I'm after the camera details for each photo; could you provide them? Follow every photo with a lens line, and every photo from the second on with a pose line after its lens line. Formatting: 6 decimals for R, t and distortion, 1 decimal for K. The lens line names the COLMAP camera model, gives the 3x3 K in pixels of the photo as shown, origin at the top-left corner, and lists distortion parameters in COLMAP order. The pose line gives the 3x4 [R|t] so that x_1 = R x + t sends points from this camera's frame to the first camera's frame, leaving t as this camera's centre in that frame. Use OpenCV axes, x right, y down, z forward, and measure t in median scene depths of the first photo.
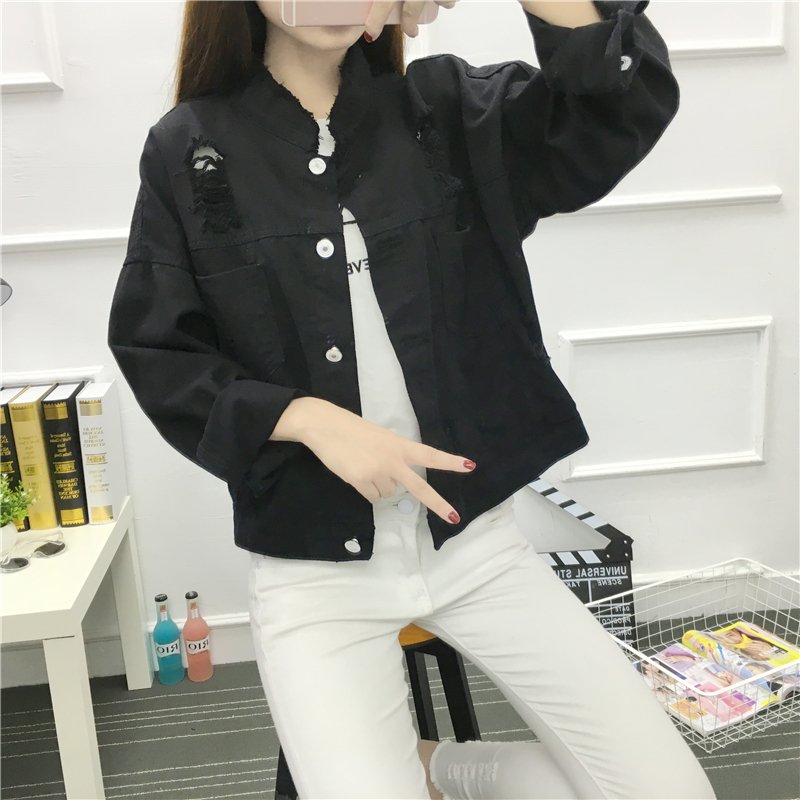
lens RADIAL K [[871.7, 0, 398.4], [0, 871.7, 401.3], [0, 0, 1]] dist [0.007633, 0.000000]
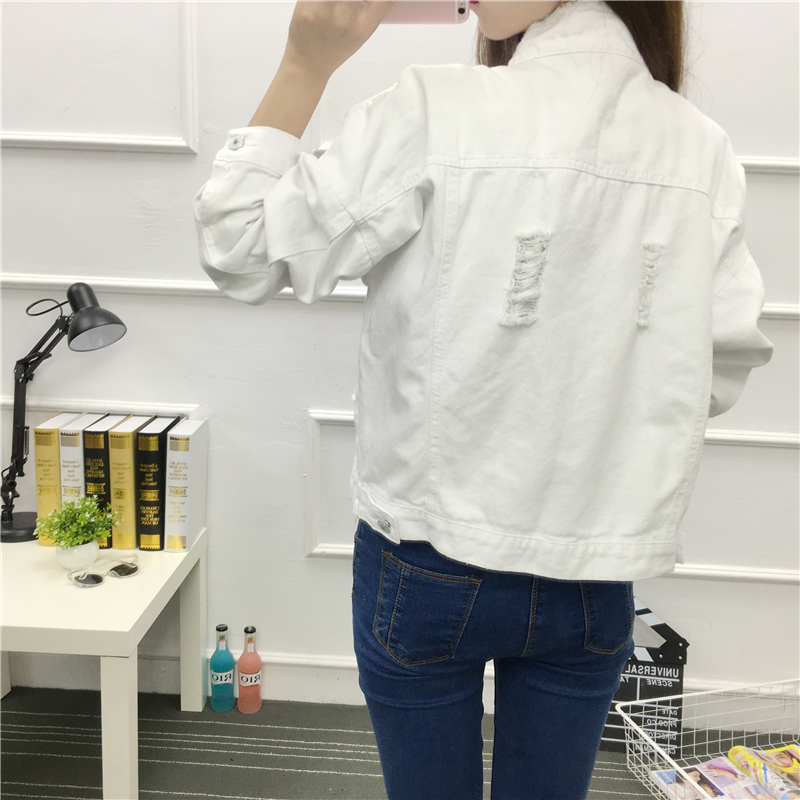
lens RADIAL K [[871.7, 0, 401.5], [0, 871.7, 400.6], [0, 0, 1]] dist [0.007633, 0.000000]
pose [[0.984025, 0.123126, -0.128585, 0.043481], [-0.129276, 0.990777, -0.040600, -0.032382], [0.122400, 0.056574, 0.990867, -0.035388]]
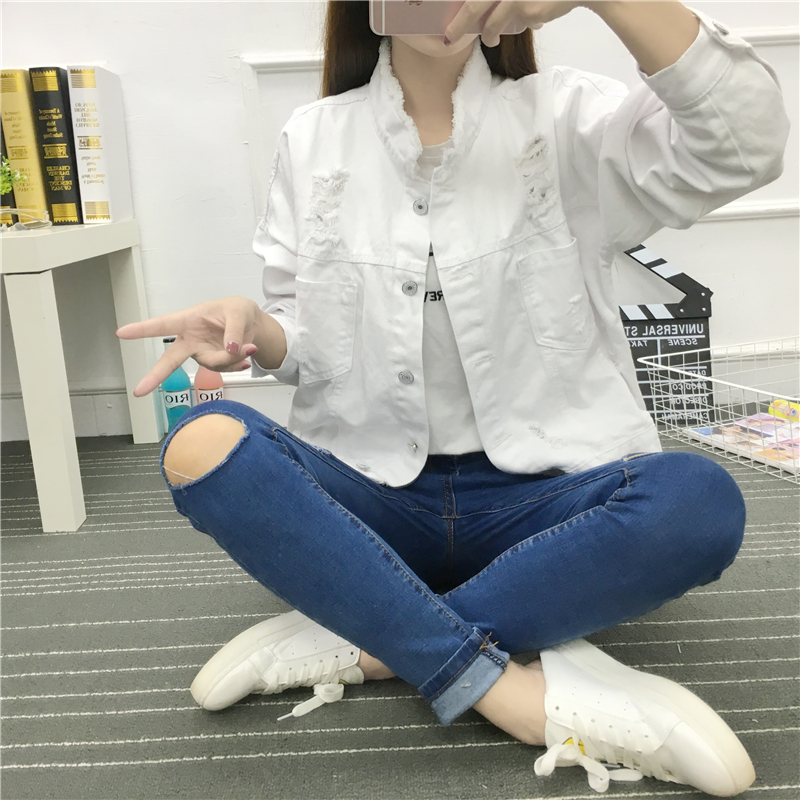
lens RADIAL K [[871.7, 0, 397.1], [0, 871.7, 400.3], [0, 0, 1]] dist [0.007633, 0.000000]
pose [[0.996029, 0.025115, -0.085419, 0.038395], [-0.023486, 0.999523, 0.020033, 0.262072], [0.085881, -0.017947, 0.996144, 0.124929]]
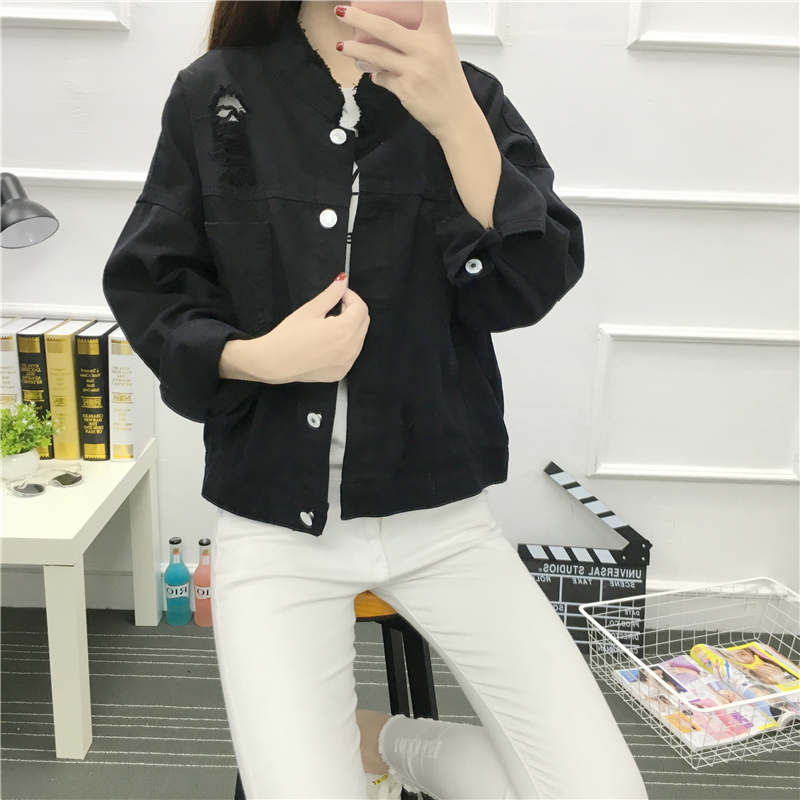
lens RADIAL K [[871.7, 0, 397.1], [0, 871.7, 400.9], [0, 0, 1]] dist [0.007633, 0.000000]
pose [[0.990210, 0.116407, -0.077024, 0.044128], [-0.114187, 0.992923, 0.032644, -0.000289], [0.080279, -0.023529, 0.996495, 0.007831]]
